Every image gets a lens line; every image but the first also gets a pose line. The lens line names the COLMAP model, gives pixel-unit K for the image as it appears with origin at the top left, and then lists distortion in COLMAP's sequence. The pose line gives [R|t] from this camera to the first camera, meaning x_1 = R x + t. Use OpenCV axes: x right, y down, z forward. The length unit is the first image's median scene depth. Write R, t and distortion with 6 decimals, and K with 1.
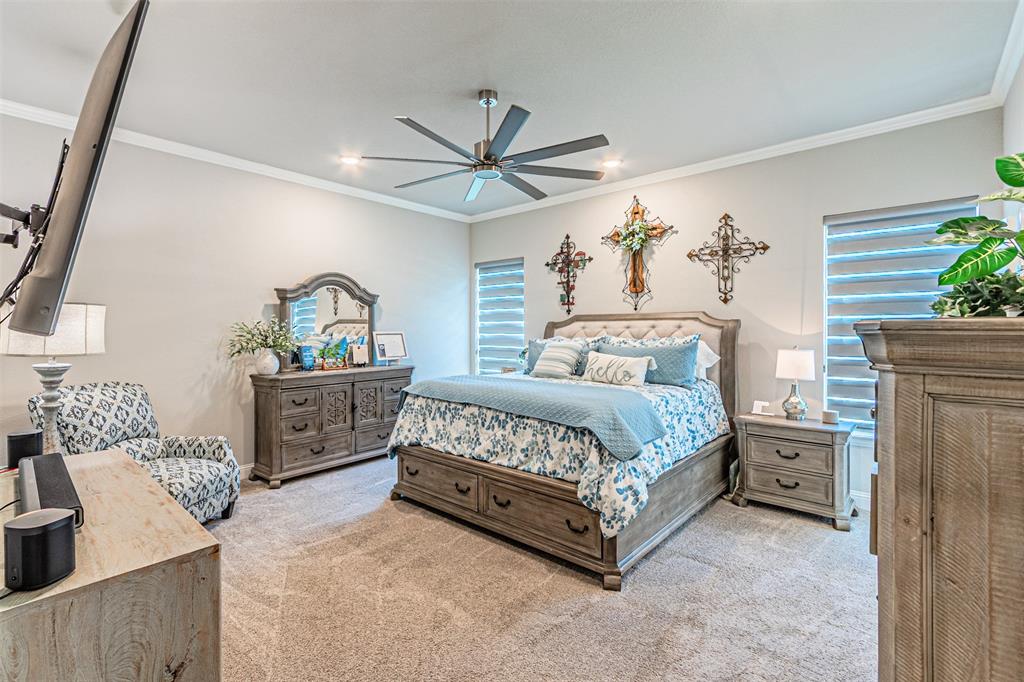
lens RADIAL K [[451.6, 0, 508.3], [0, 451.6, 334.5], [0, 0, 1]] dist [0.003029, 0.000662]
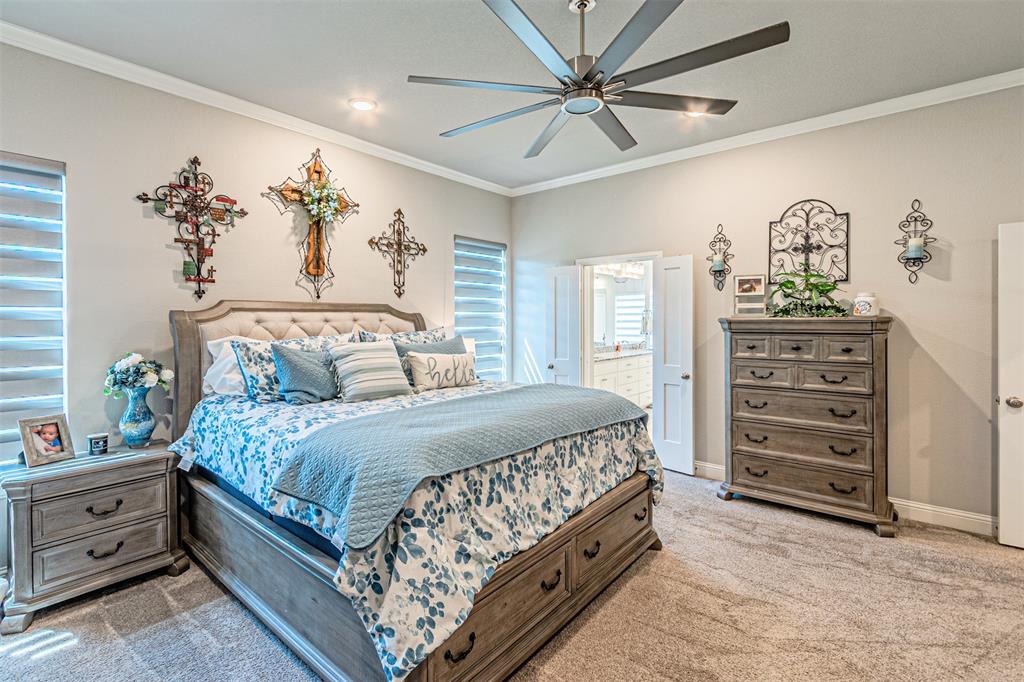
lens RADIAL K [[451.6, 0, 483.1], [0, 451.6, 321.9], [0, 0, 1]] dist [0.003029, 0.000662]
pose [[0.046826, -0.003823, 0.998896, -0.521433], [0.016323, 0.999862, 0.003062, -0.013207], [-0.998770, 0.016162, 0.046882, 0.762115]]
